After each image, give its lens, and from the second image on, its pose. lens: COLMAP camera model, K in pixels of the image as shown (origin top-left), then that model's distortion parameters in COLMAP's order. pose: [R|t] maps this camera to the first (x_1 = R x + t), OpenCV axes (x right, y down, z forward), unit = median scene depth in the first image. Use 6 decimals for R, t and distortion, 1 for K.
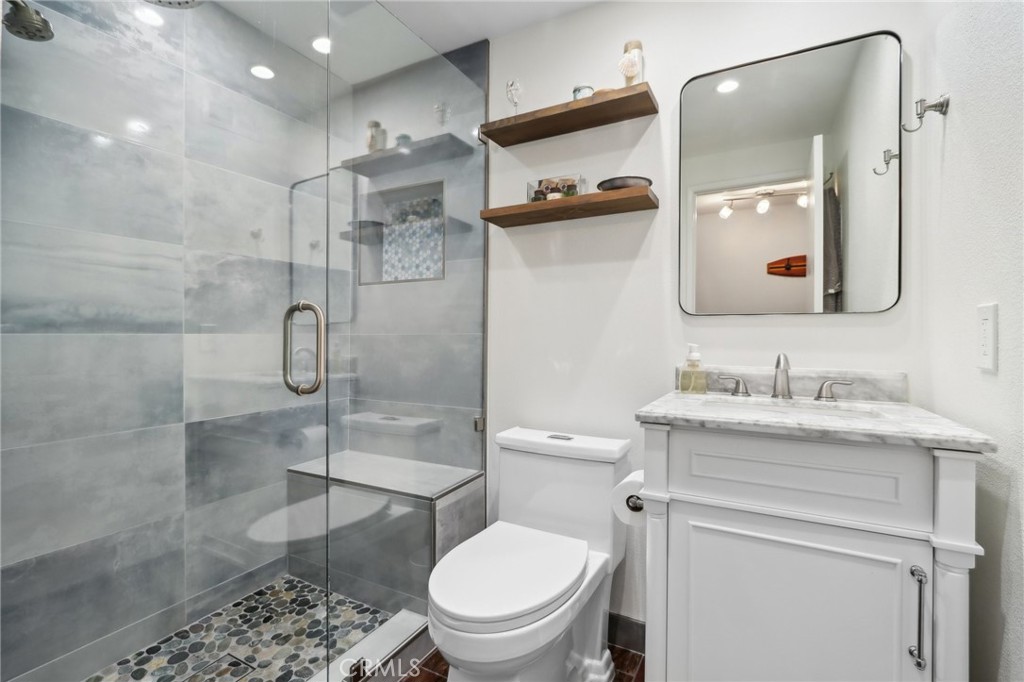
lens RADIAL K [[472.7, 0, 511.3], [0, 472.7, 339.3], [0, 0, 1]] dist [-0.011059, 0.002682]
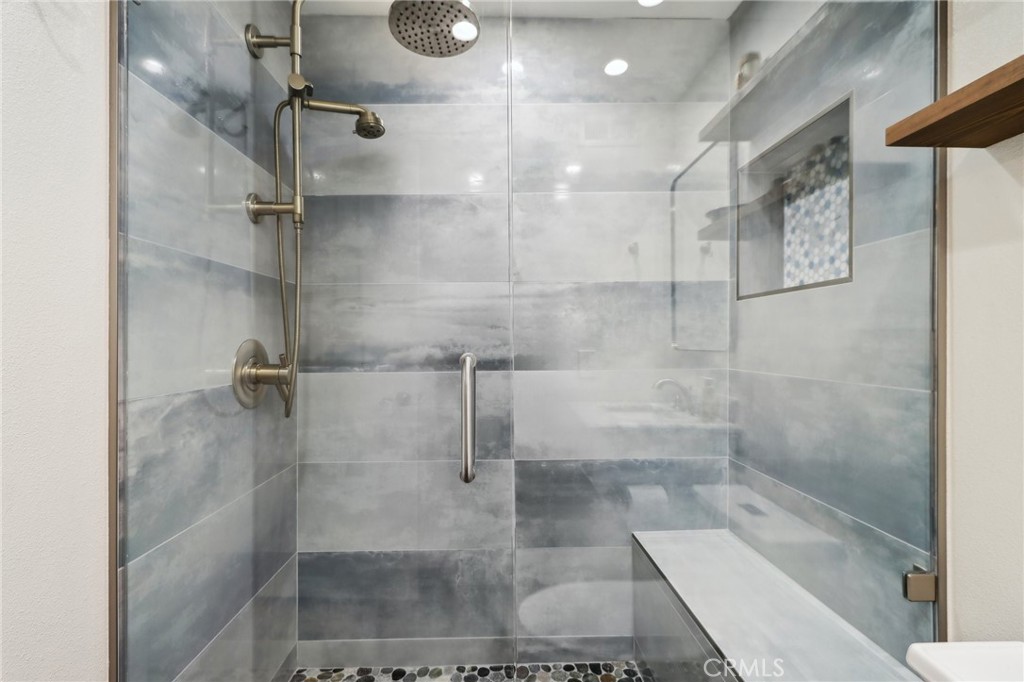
lens RADIAL K [[472.7, 0, 507.1], [0, 472.7, 341.3], [0, 0, 1]] dist [-0.011059, 0.002682]
pose [[0.479134, 0.001435, -0.877741, 0.142563], [-0.000117, 0.999999, 0.001572, -0.061663], [0.877742, -0.000651, 0.479133, 0.418064]]
